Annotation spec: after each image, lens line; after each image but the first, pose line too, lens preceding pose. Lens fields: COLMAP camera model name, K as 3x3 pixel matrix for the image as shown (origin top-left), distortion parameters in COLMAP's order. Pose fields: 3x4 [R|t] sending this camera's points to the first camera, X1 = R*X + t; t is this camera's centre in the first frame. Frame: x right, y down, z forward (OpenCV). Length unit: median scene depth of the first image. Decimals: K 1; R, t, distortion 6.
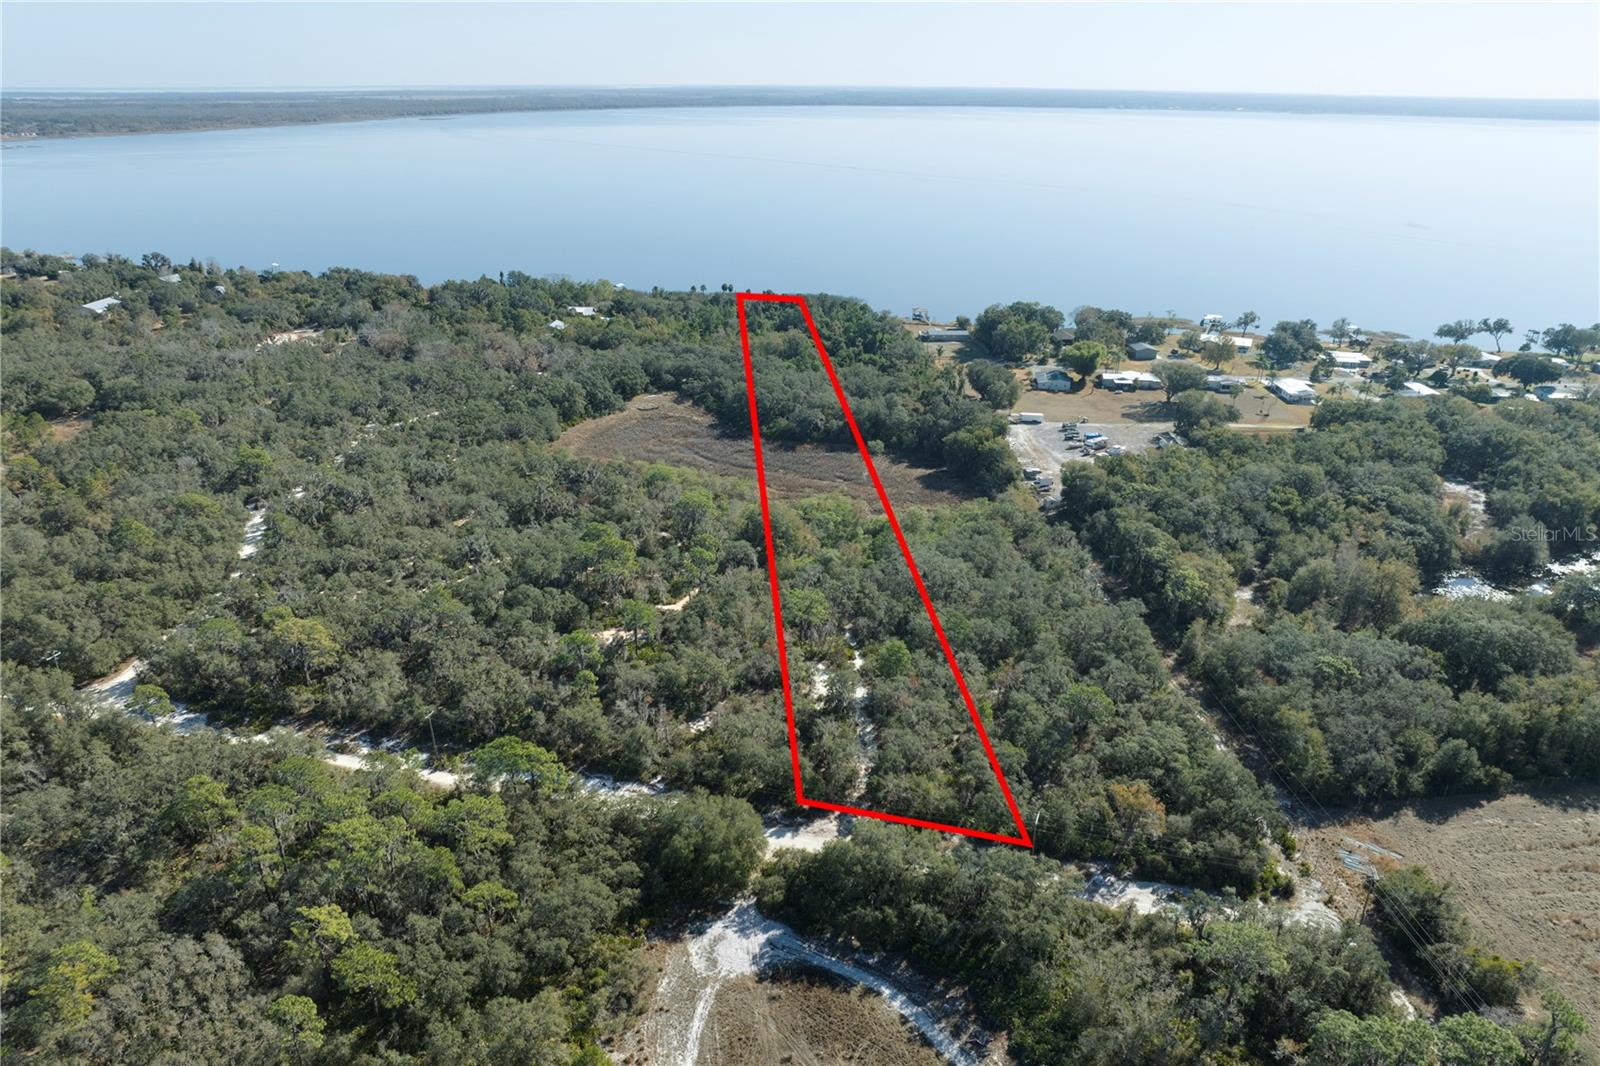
lens RADIAL K [[1137.0, 0, 803.2], [0, 1137.0, 572.1], [0, 0, 1]] dist [-0.047205, 0.021450]
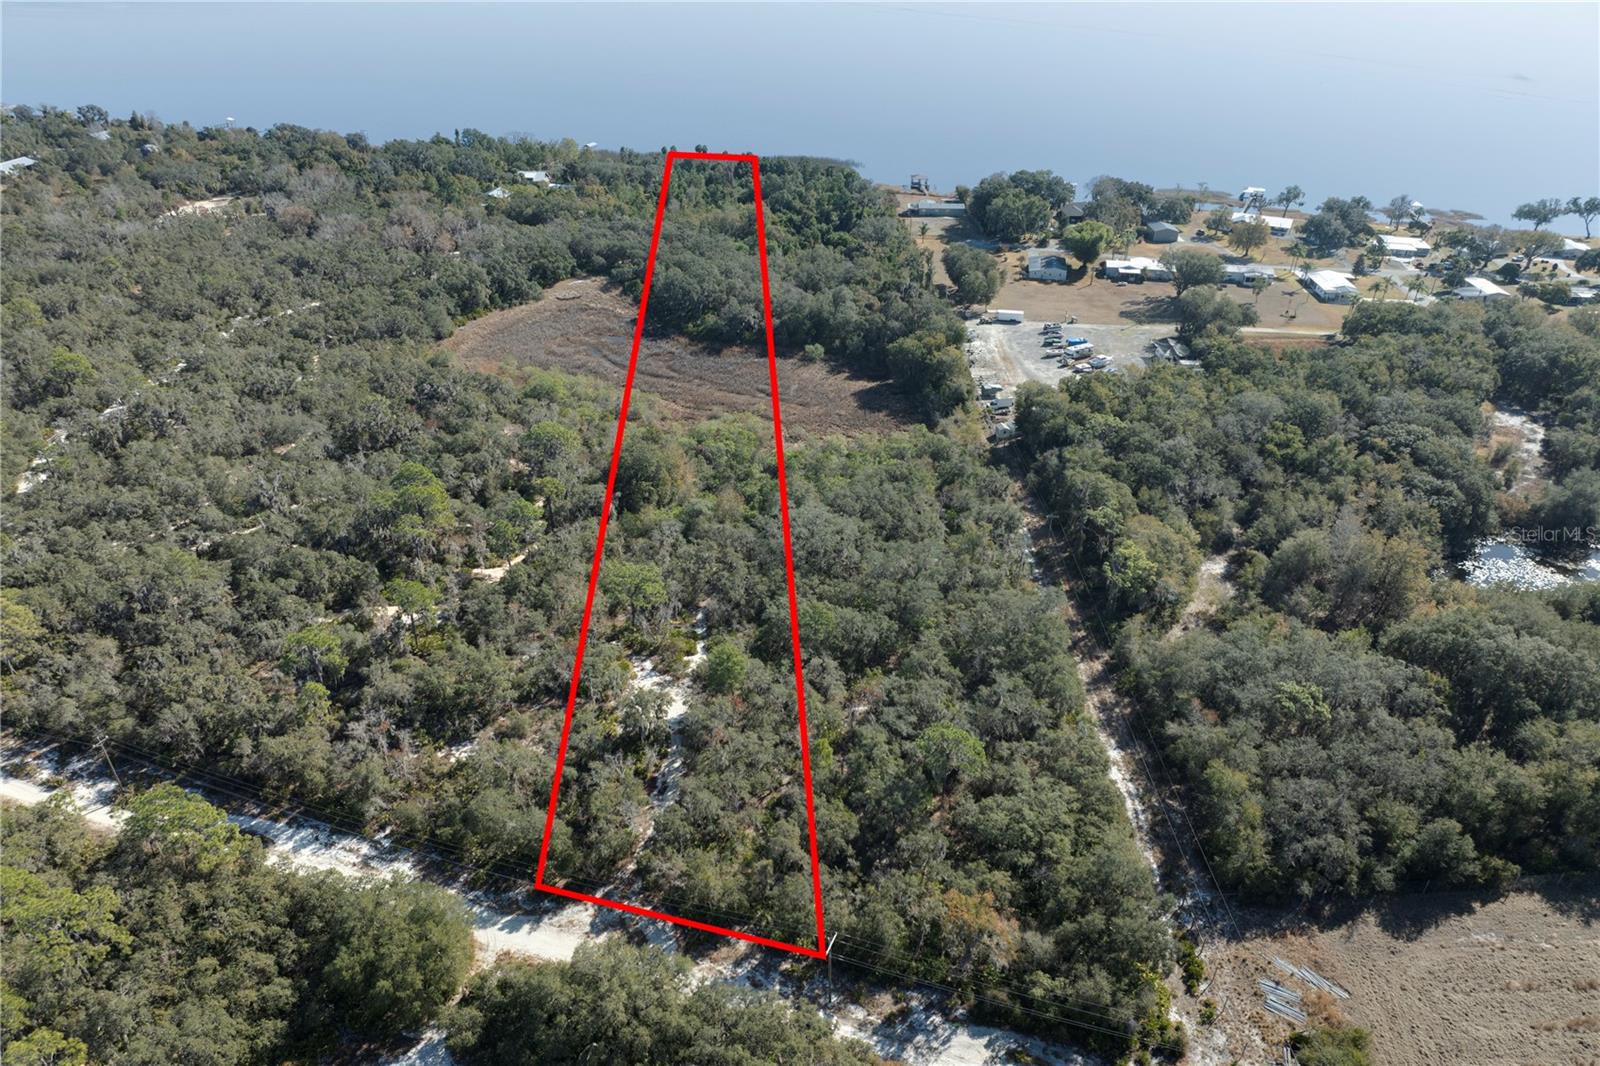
lens RADIAL K [[1137.0, 0, 803.2], [0, 1137.0, 572.1], [0, 0, 1]] dist [-0.047205, 0.021450]
pose [[0.998650, 0.025119, -0.045458, 0.134617], [-0.019489, 0.992545, 0.120314, -0.066858], [0.048141, -0.119265, 0.991695, 0.190320]]
